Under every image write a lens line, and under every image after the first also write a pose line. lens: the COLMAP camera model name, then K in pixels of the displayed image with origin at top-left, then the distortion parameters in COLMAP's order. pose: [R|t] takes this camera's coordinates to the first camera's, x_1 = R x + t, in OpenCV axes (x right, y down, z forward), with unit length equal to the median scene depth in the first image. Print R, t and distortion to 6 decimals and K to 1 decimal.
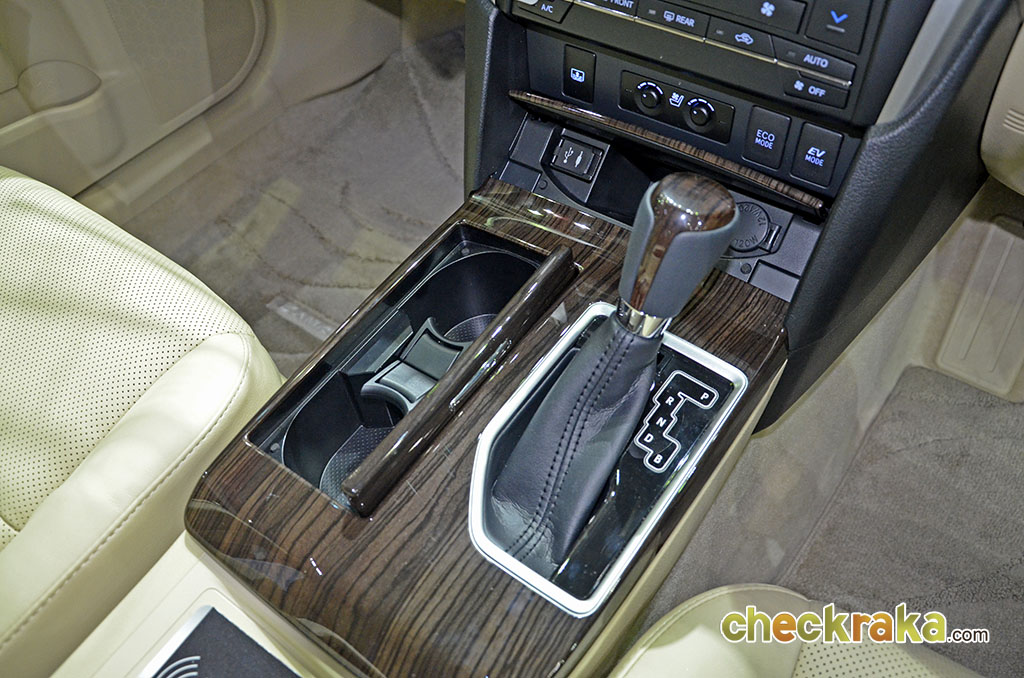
lens RADIAL K [[812.9, 0, 512.0], [0, 812.9, 339.0], [0, 0, 1]] dist [-0.149634, 0.103874]
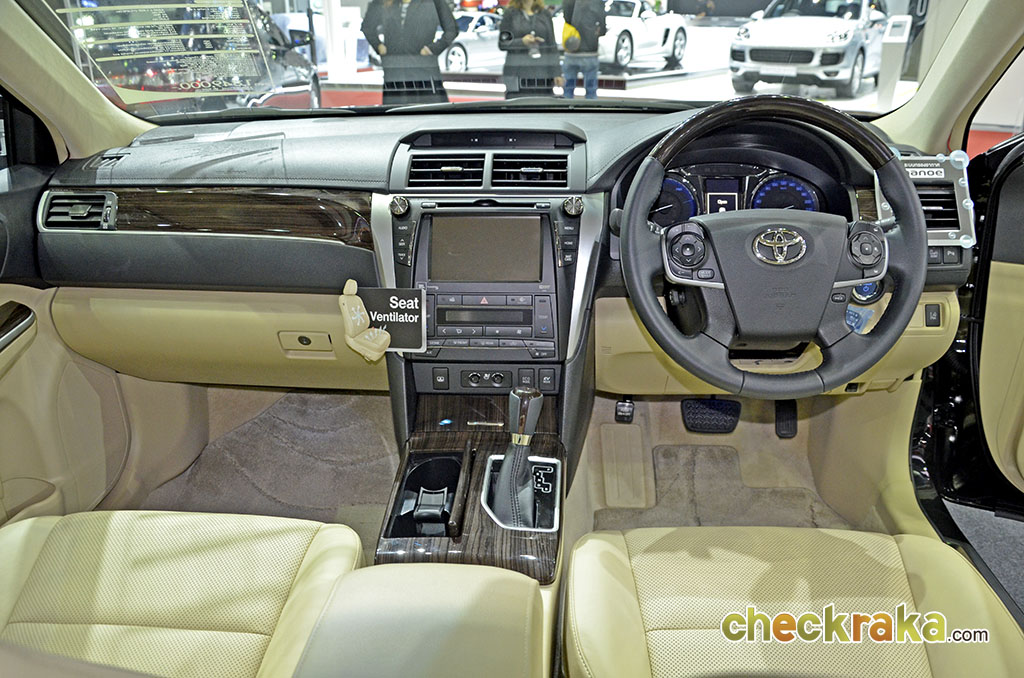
lens RADIAL K [[812.9, 0, 512.0], [0, 812.9, 339.0], [0, 0, 1]] dist [-0.149634, 0.103874]
pose [[0.840223, -0.150054, 0.521065, -1.232217], [0.385023, 0.841743, -0.378452, 0.706713], [-0.381814, 0.518607, 0.765026, -1.230099]]
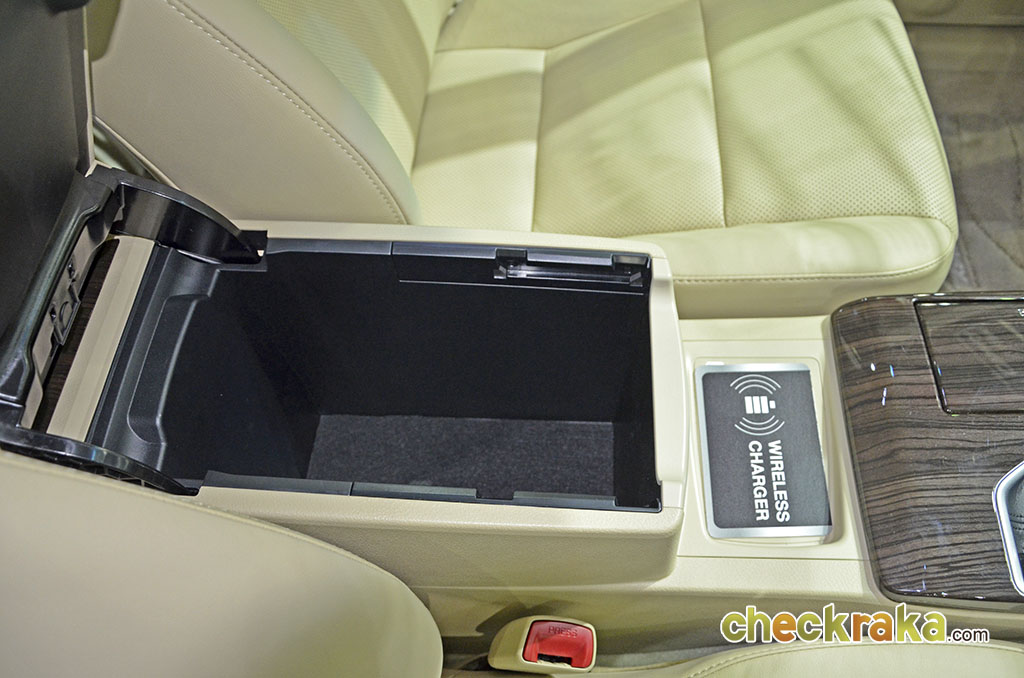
lens RADIAL K [[812.9, 0, 512.0], [0, 812.9, 339.0], [0, 0, 1]] dist [-0.149634, 0.103874]
pose [[0.549800, 0.733254, -0.400074, -0.149327], [-0.638016, 0.677781, 0.365443, 0.126534], [0.539125, 0.054333, 0.840472, -0.472166]]
